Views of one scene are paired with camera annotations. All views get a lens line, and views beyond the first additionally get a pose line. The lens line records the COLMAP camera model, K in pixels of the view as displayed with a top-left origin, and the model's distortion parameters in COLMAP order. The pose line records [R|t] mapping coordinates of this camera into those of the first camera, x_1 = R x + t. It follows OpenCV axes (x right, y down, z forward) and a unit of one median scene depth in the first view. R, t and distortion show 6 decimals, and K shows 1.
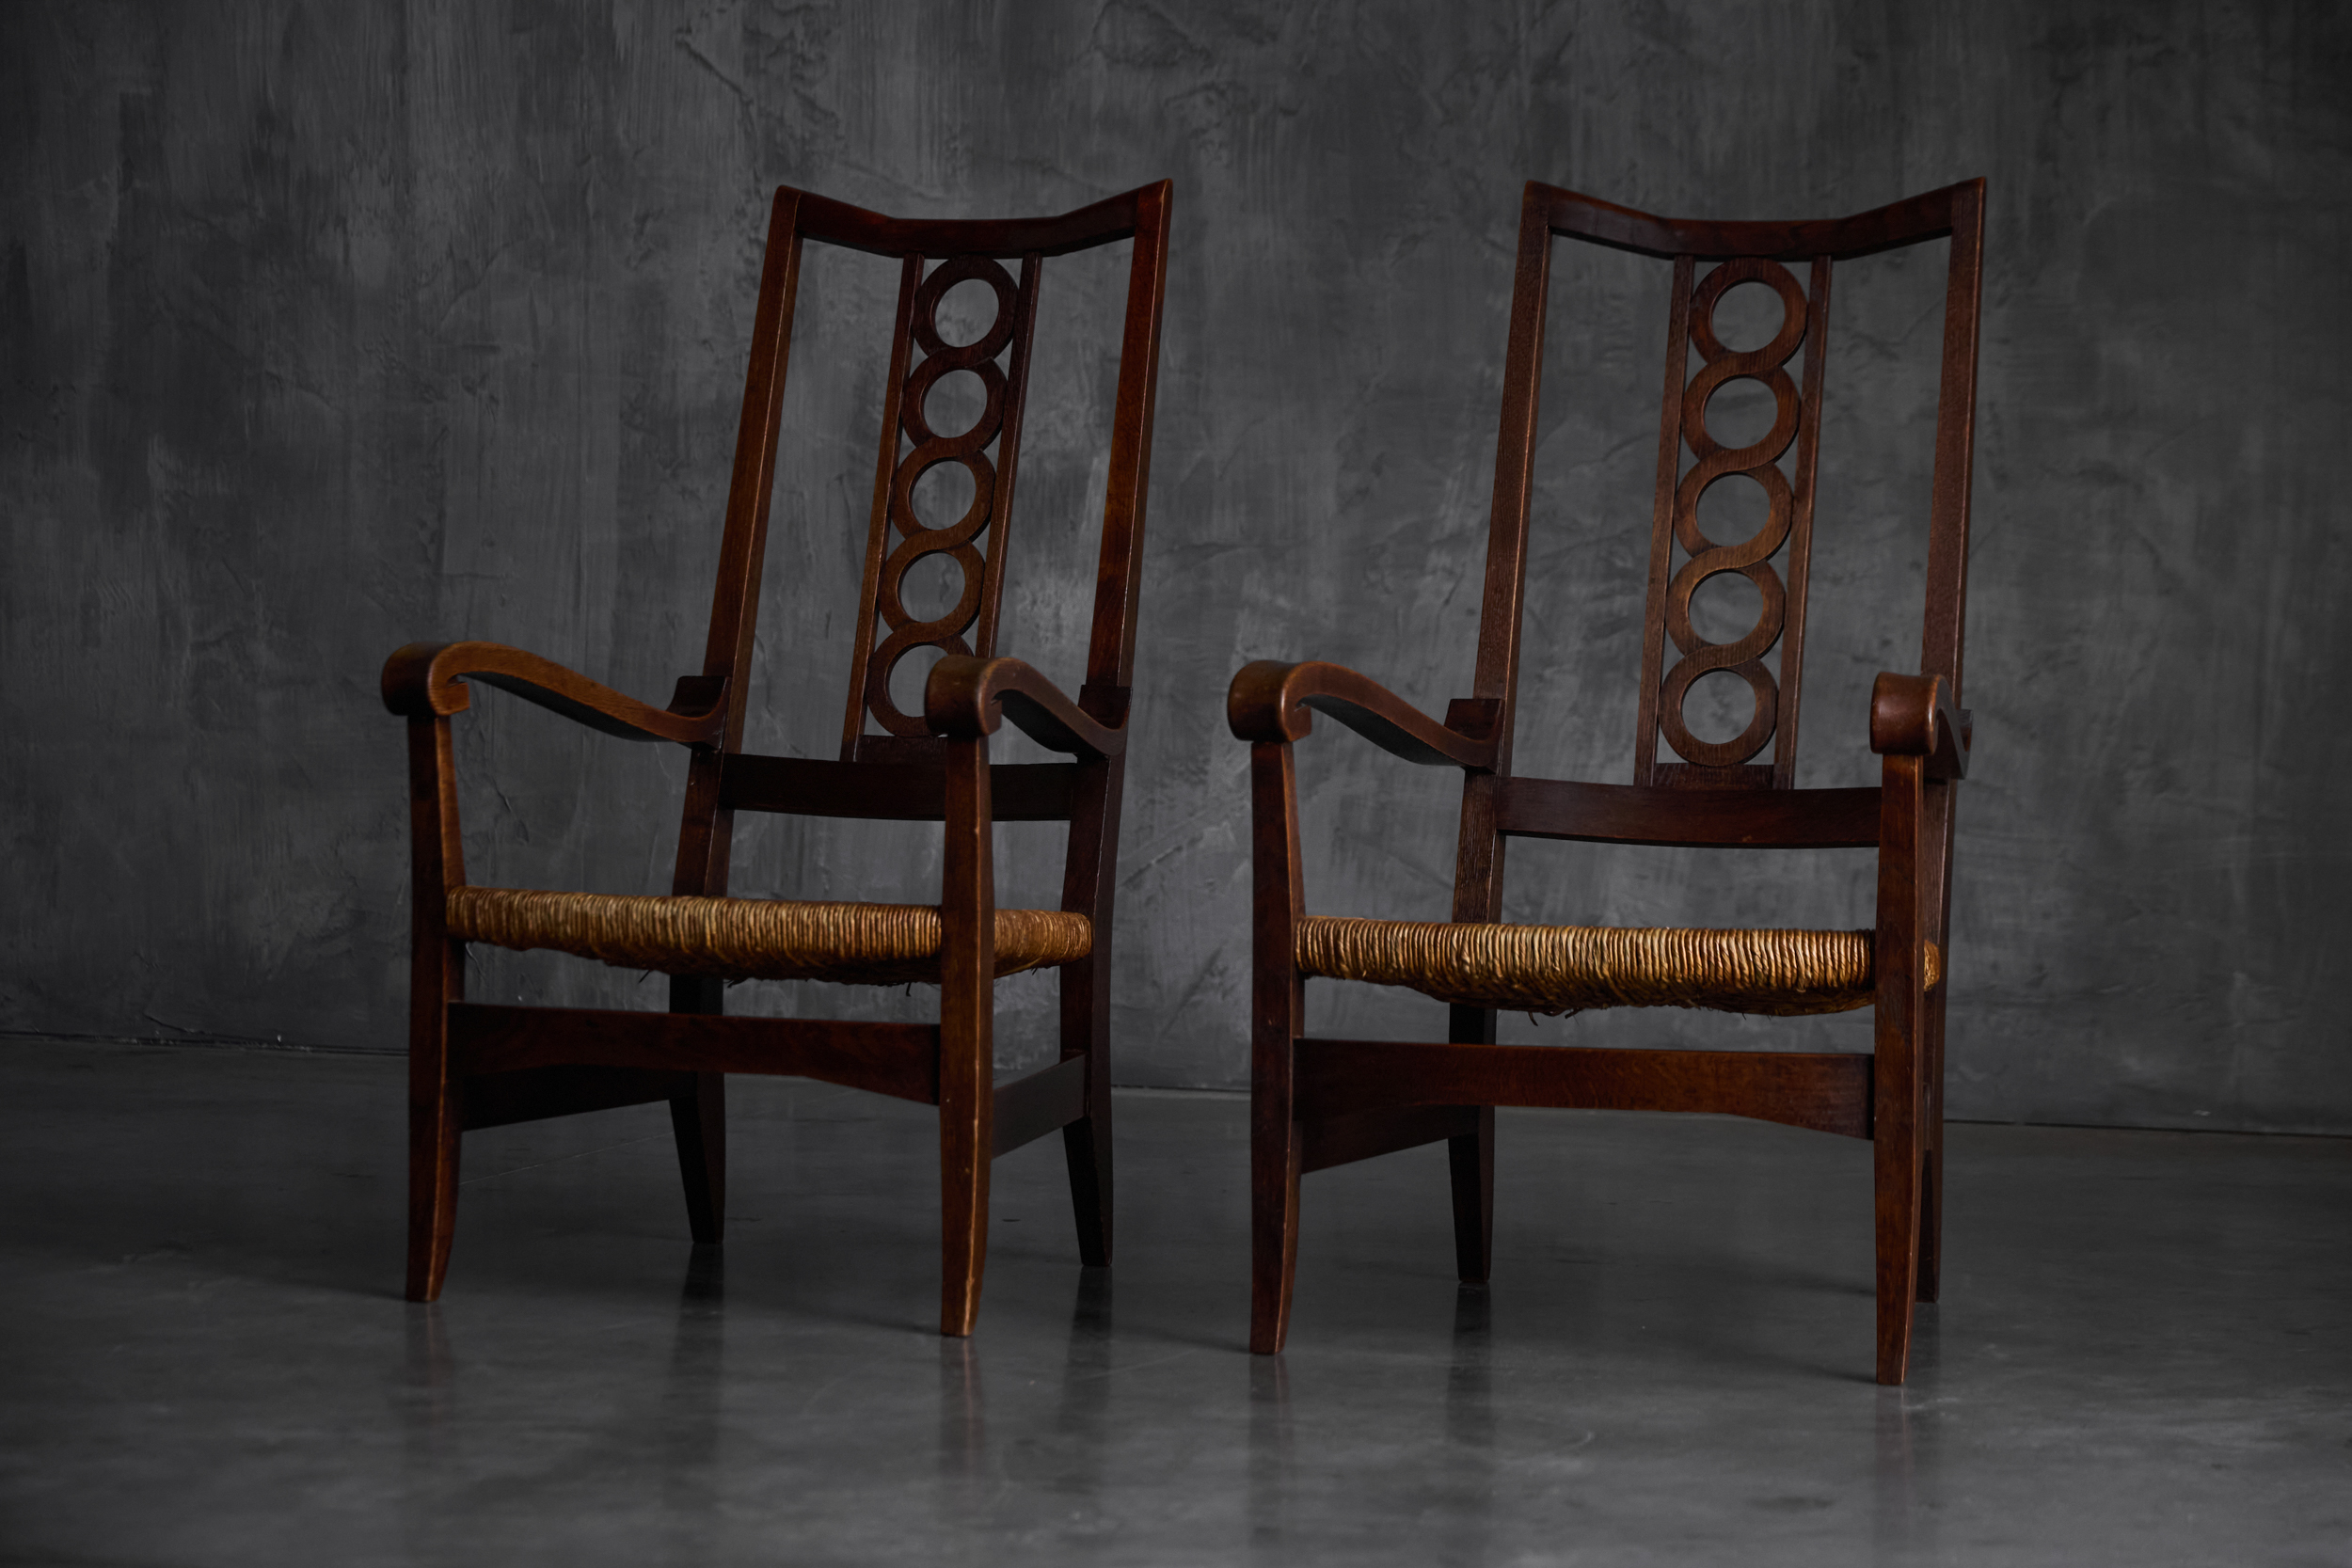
lens RADIAL K [[5775.0, 0, 1270.9], [0, 5775.0, 834.3], [0, 0, 1]] dist [-0.035975, 0.000000]
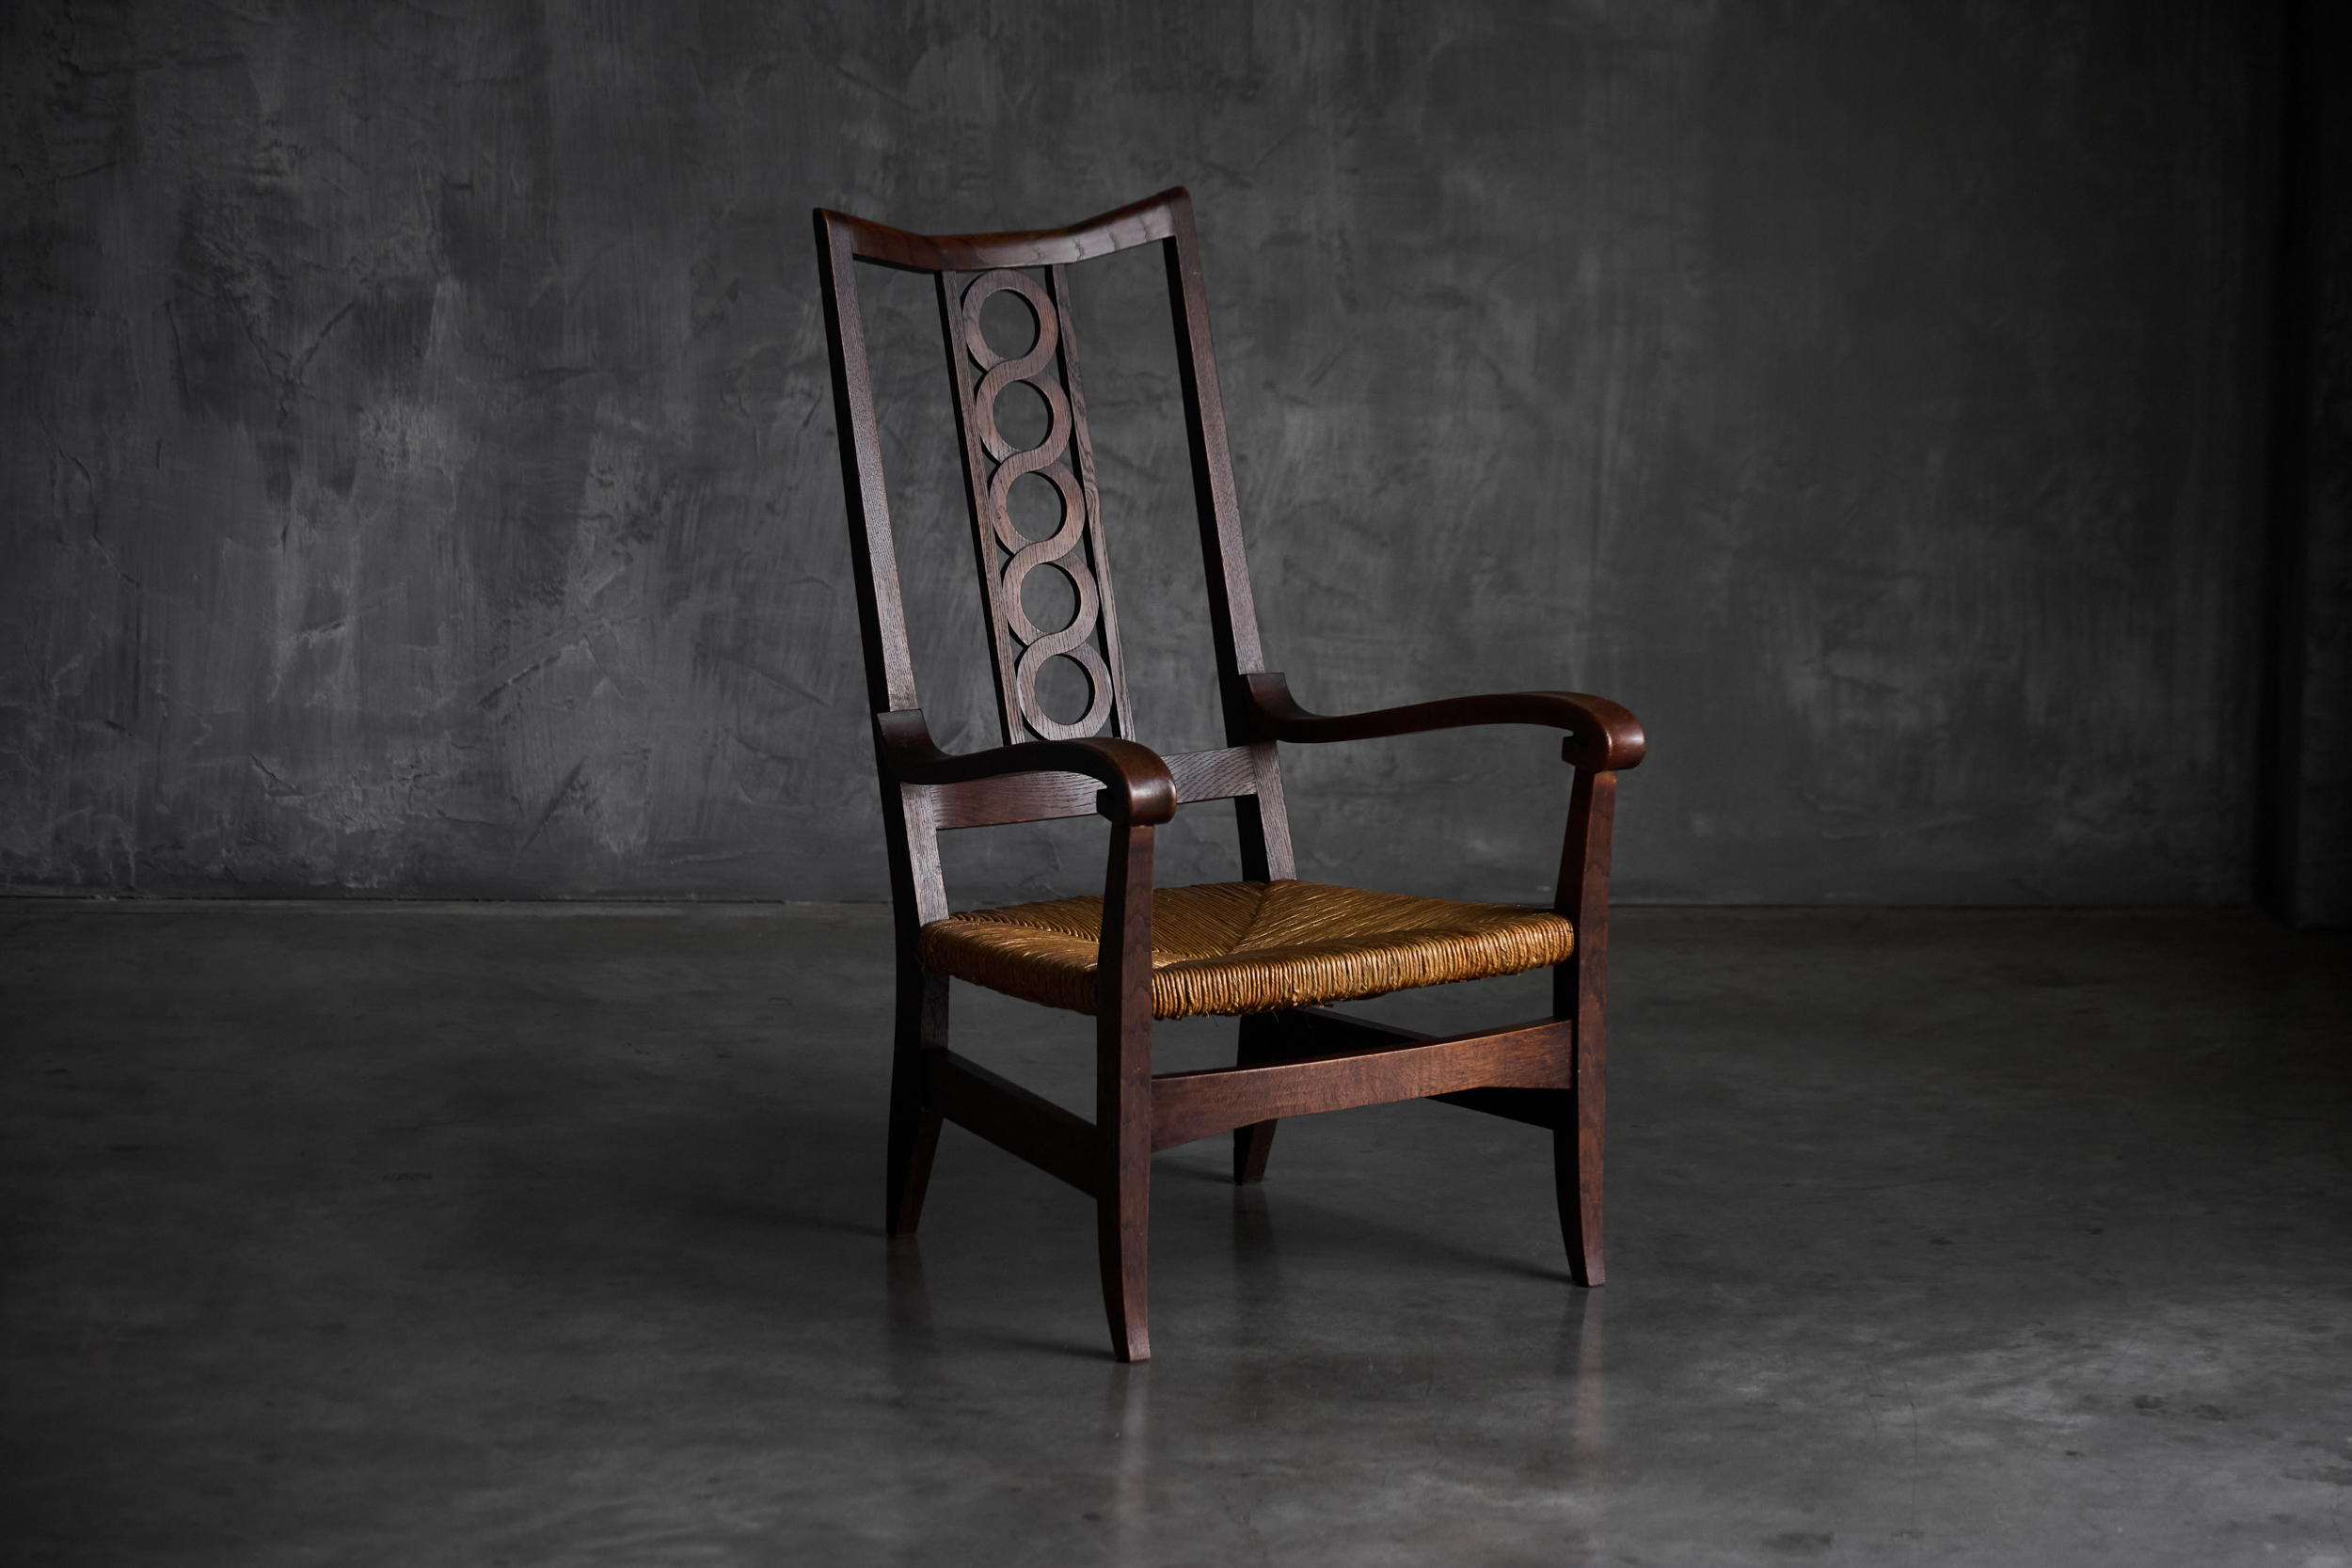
lens RADIAL K [[6767.5, 0, 1285.4], [0, 6767.5, 937.6], [0, 0, 1]] dist [-0.019579, 0.000000]
pose [[0.952747, -0.066949, 0.296295, -0.251970], [0.020575, 0.987393, 0.156945, -0.137849], [-0.303067, -0.143433, 0.942113, -0.169911]]
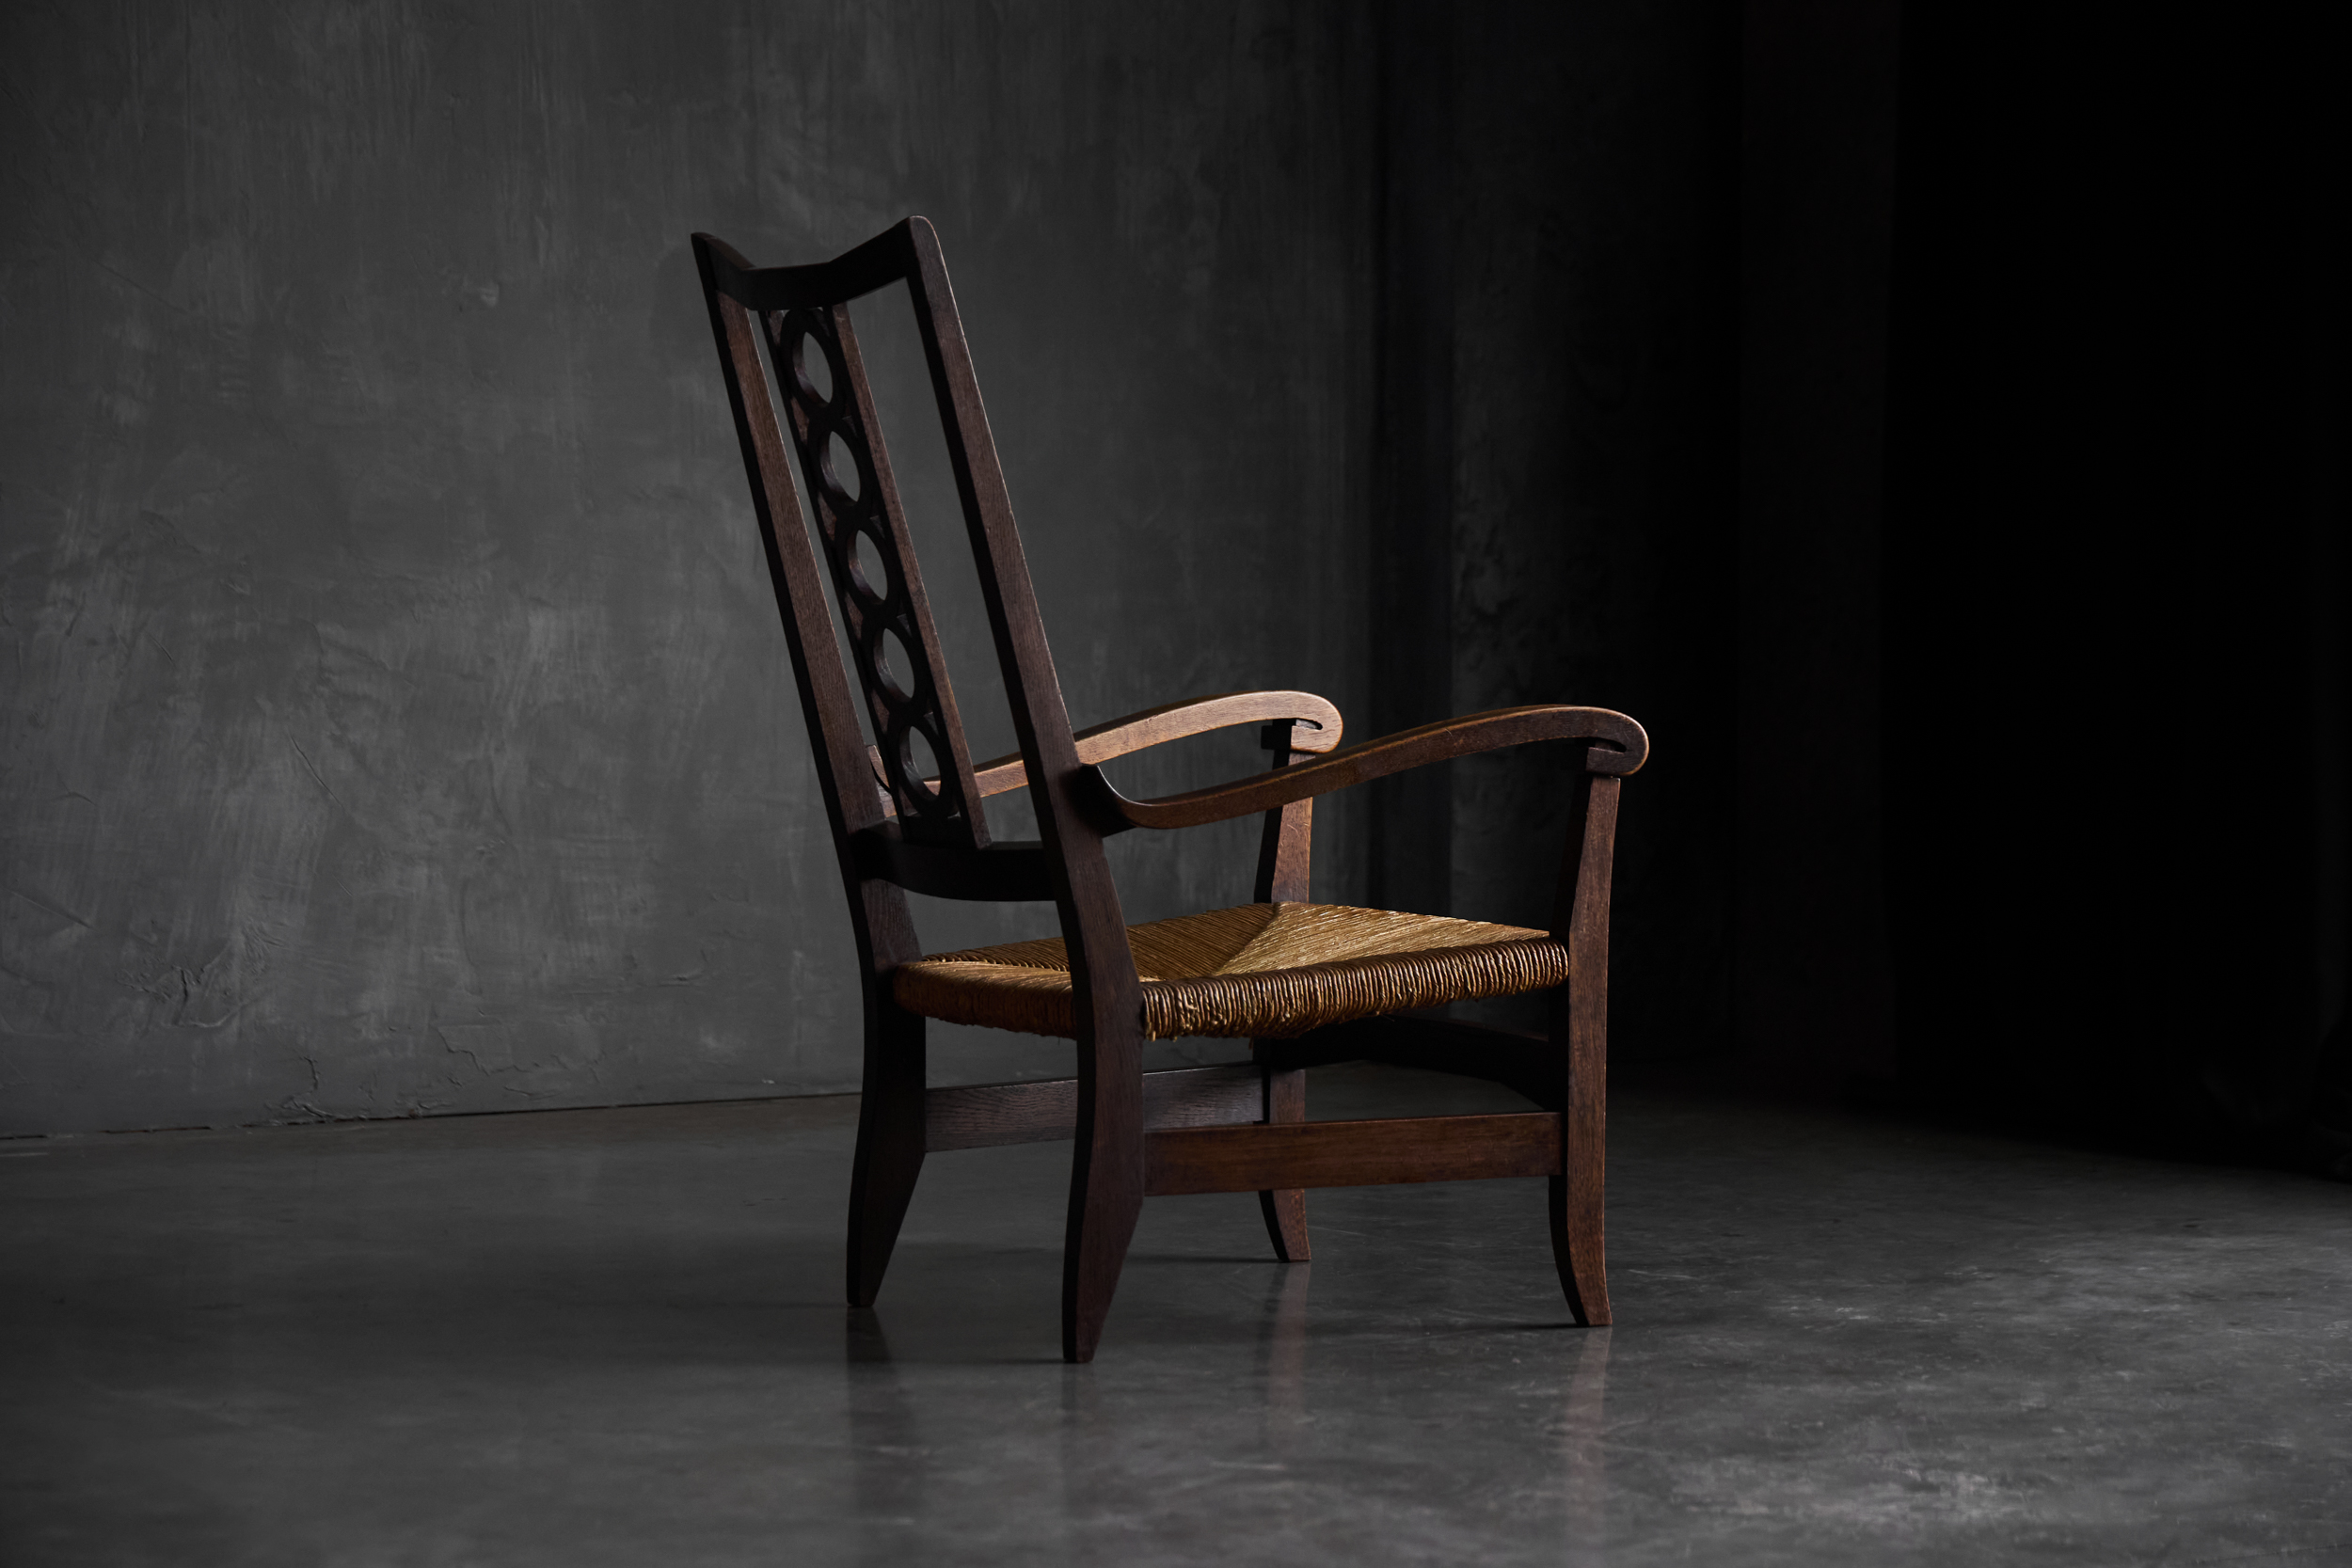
lens RADIAL K [[5775.0, 0, 1235.4], [0, 5775.0, 882.9], [0, 0, 1]] dist [-0.035975, 0.000000]
pose [[0.684680, -0.059697, 0.726395, -0.556775], [0.043282, 0.998211, 0.041239, -0.029811], [-0.727557, 0.003204, 0.686040, 0.179033]]
